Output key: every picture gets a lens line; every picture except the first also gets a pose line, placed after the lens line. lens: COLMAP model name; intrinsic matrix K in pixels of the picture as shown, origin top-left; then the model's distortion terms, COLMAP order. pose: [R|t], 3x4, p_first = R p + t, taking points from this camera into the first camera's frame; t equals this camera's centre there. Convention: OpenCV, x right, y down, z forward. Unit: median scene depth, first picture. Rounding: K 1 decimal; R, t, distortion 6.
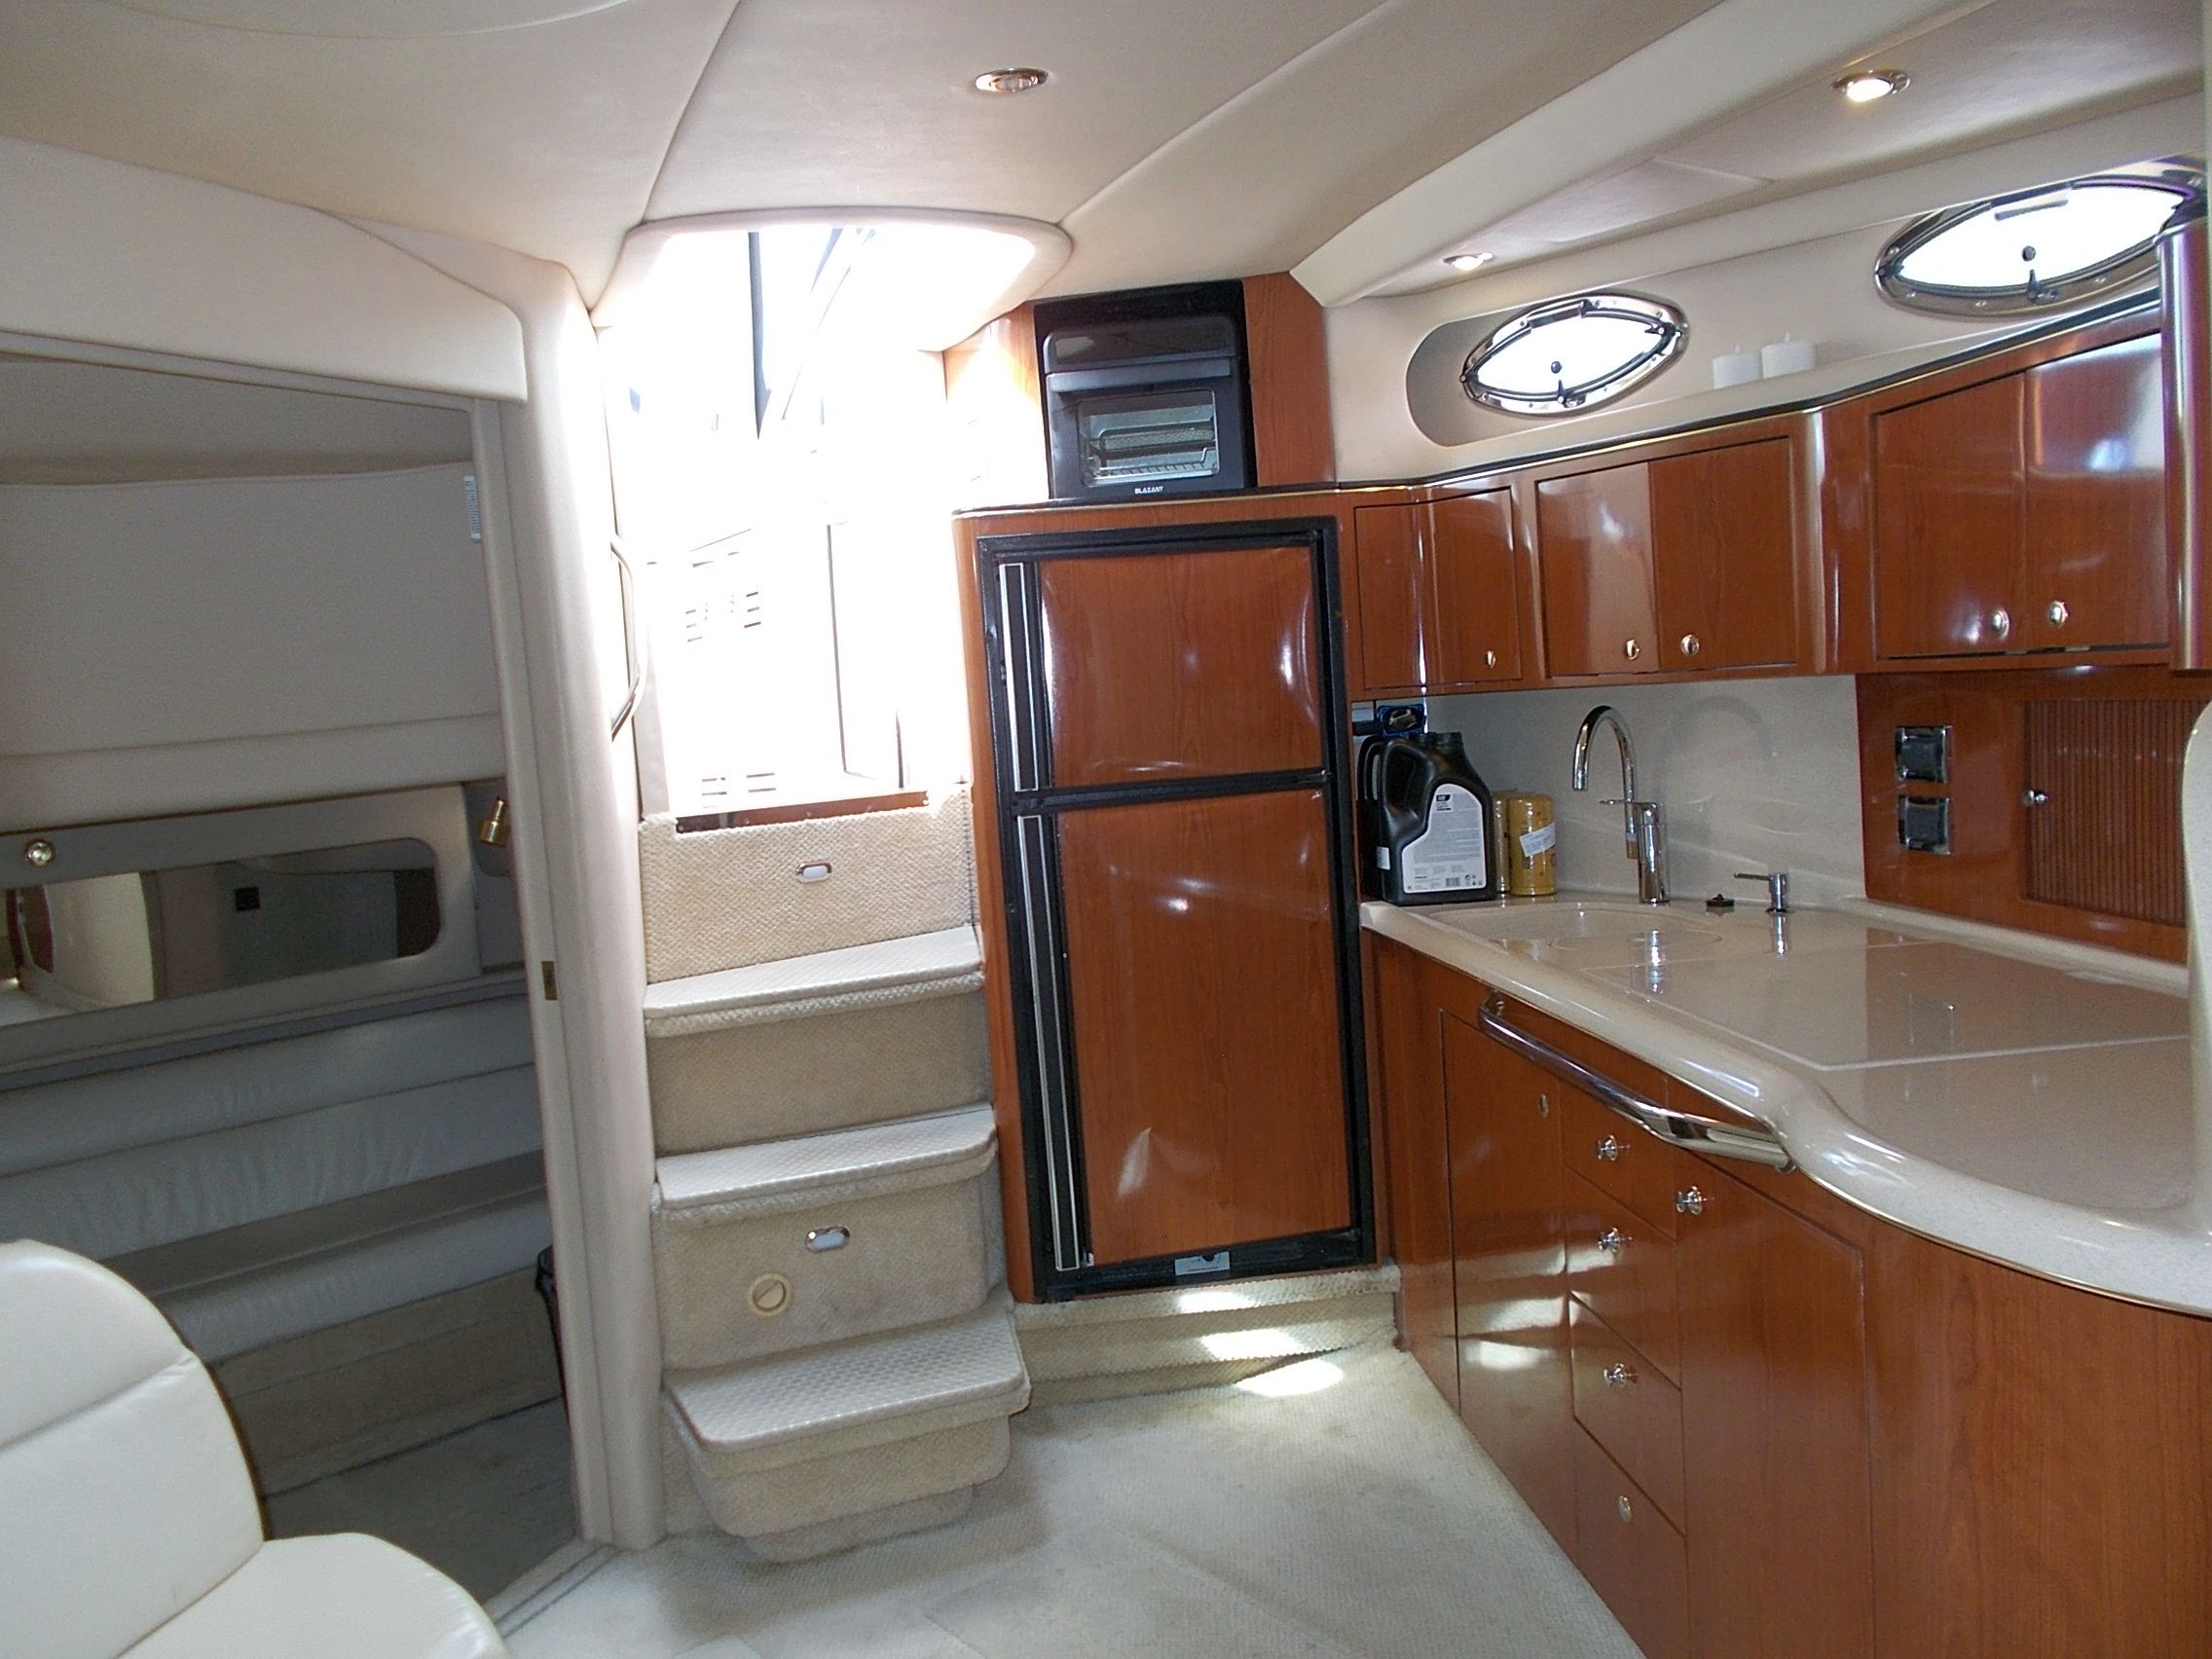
lens RADIAL K [[1733.7, 0, 1124.4], [0, 1733.7, 850.5], [0, 0, 1]] dist [0.075971, 0.000192]
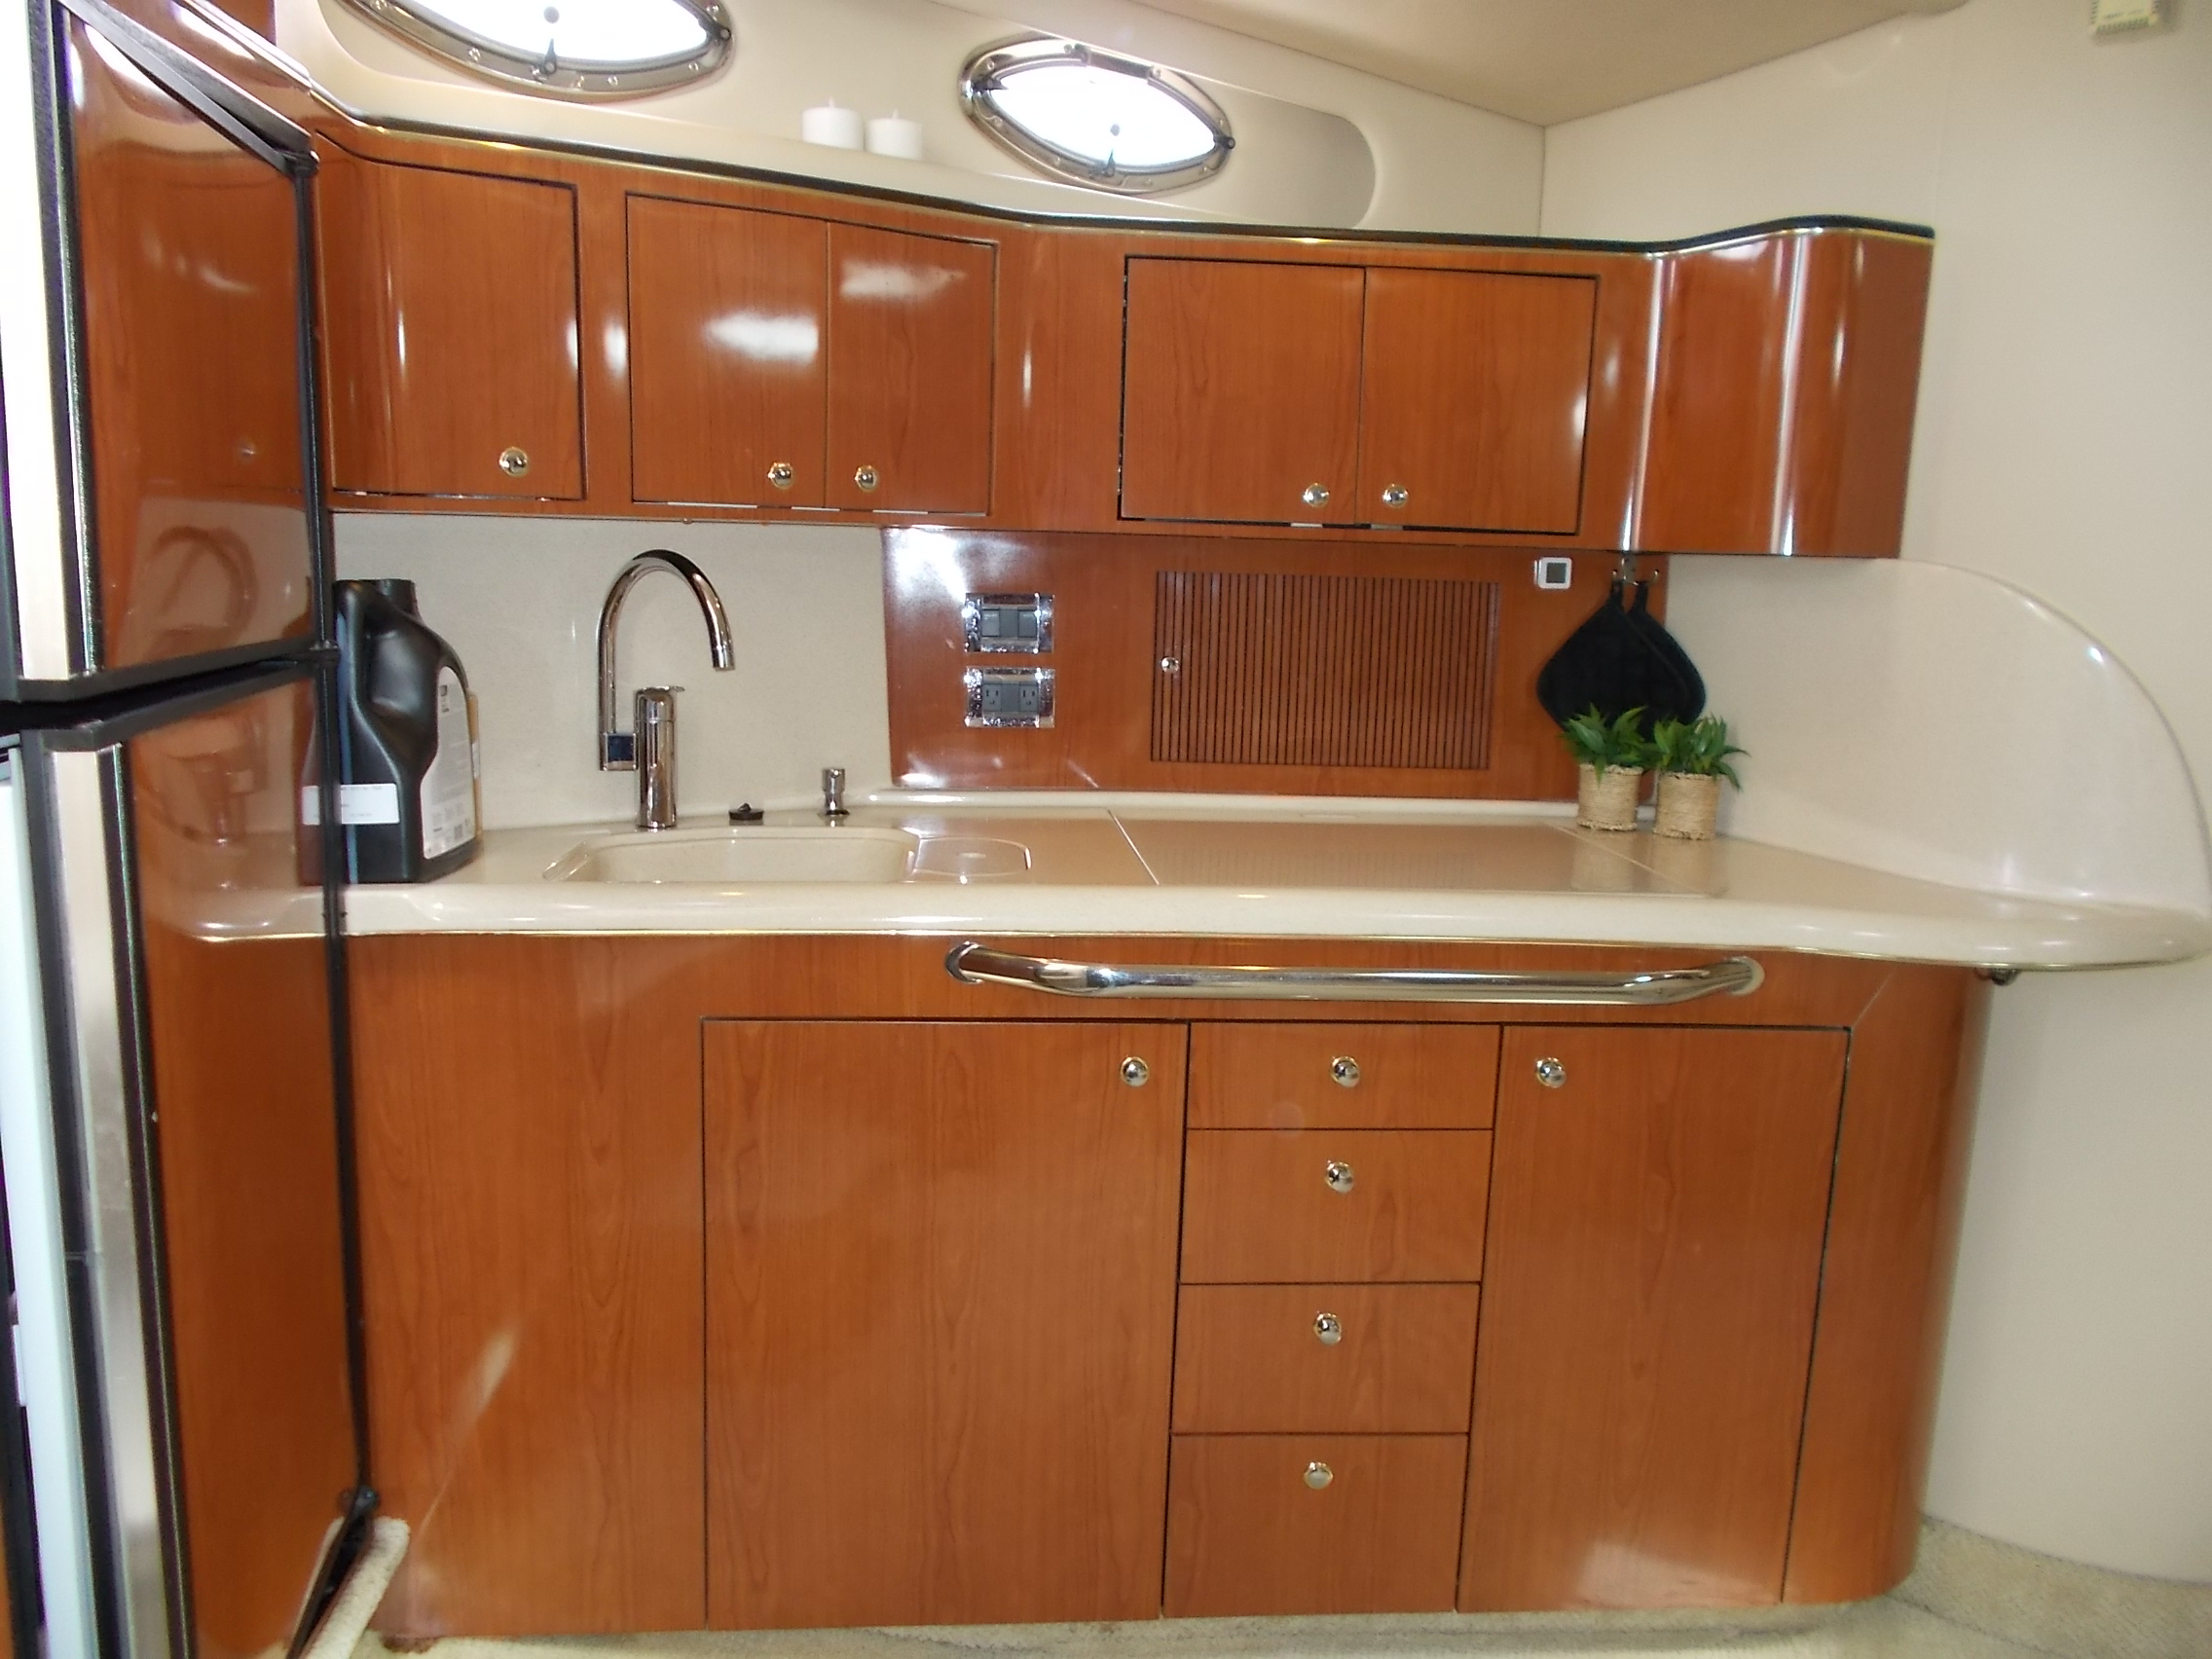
lens RADIAL K [[1677.4, 0, 1111.0], [0, 1677.4, 820.4], [0, 0, 1]] dist [0.004775, 0.000923]
pose [[0.037080, -0.095555, 0.994733, -0.374502], [0.063278, 0.993645, 0.093092, -0.025123], [-0.997307, 0.059493, 0.042891, 0.760221]]
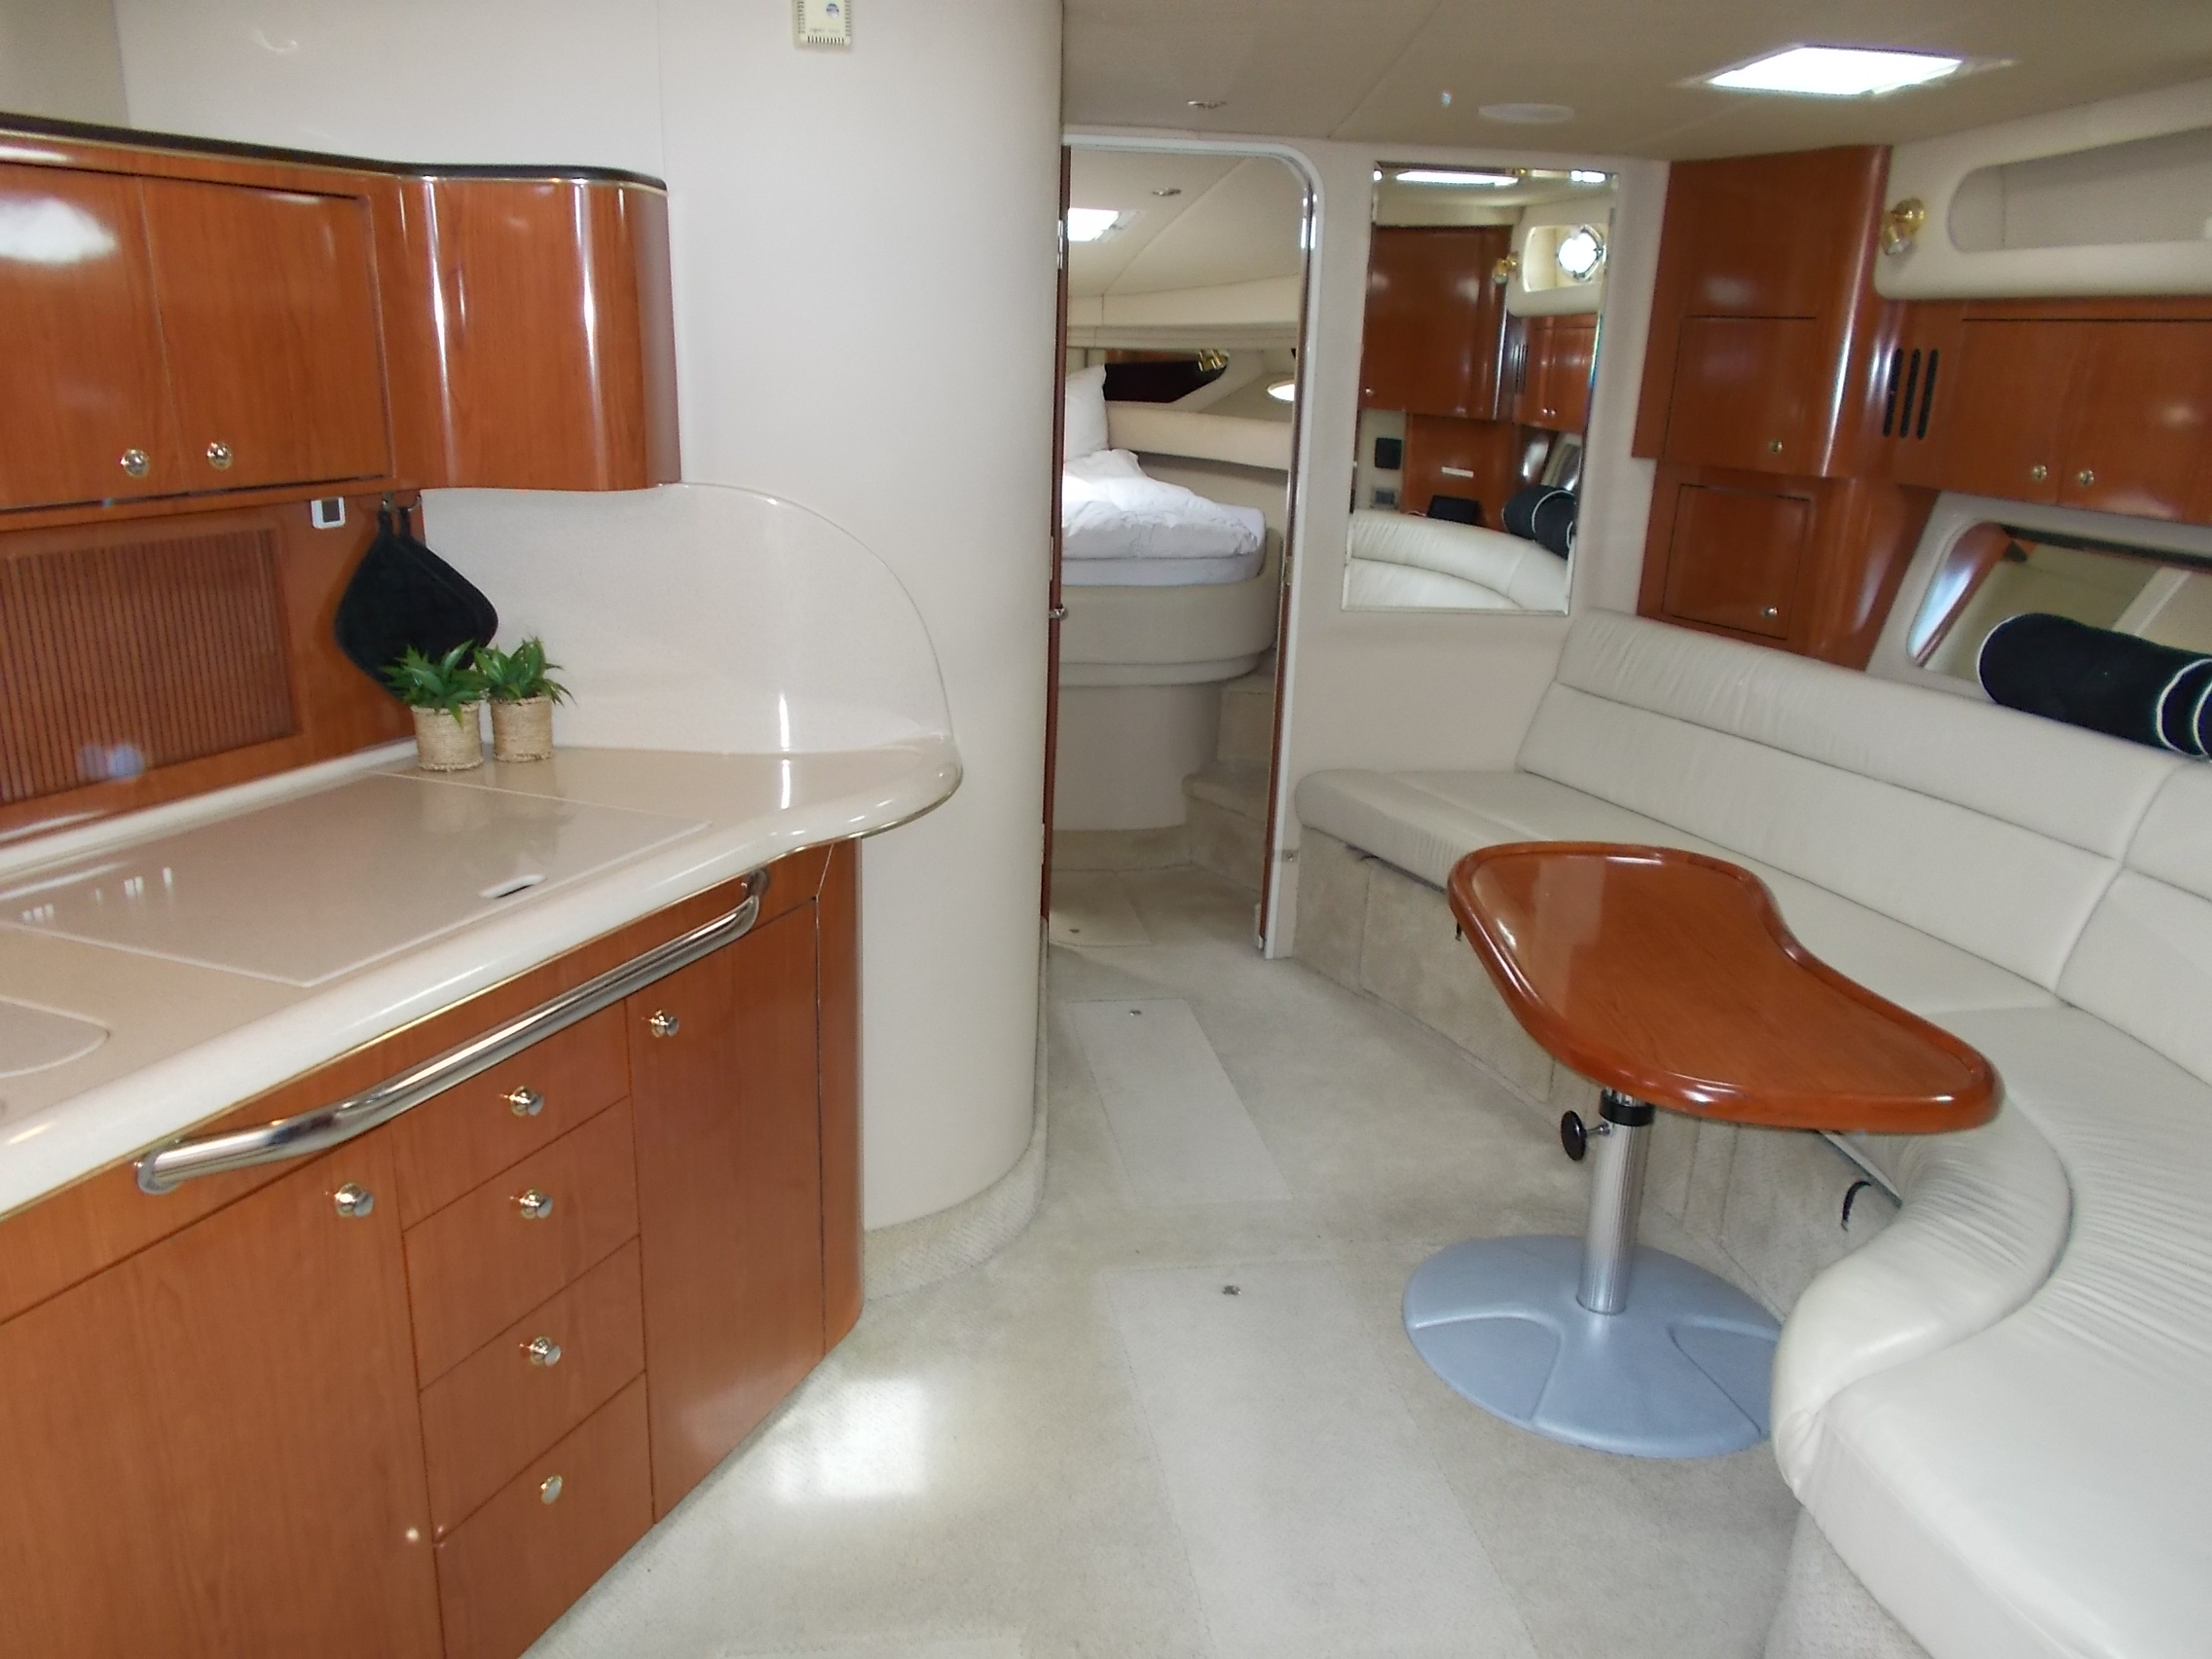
lens RADIAL K [[1677.4, 0, 1111.0], [0, 1677.4, 820.4], [0, 0, 1]] dist [0.004775, 0.000923]
pose [[-0.857734, -0.097099, 0.504841, -0.246534], [0.086185, 0.940944, 0.327408, -0.134021], [-0.506819, 0.324339, -0.798711, 1.026014]]
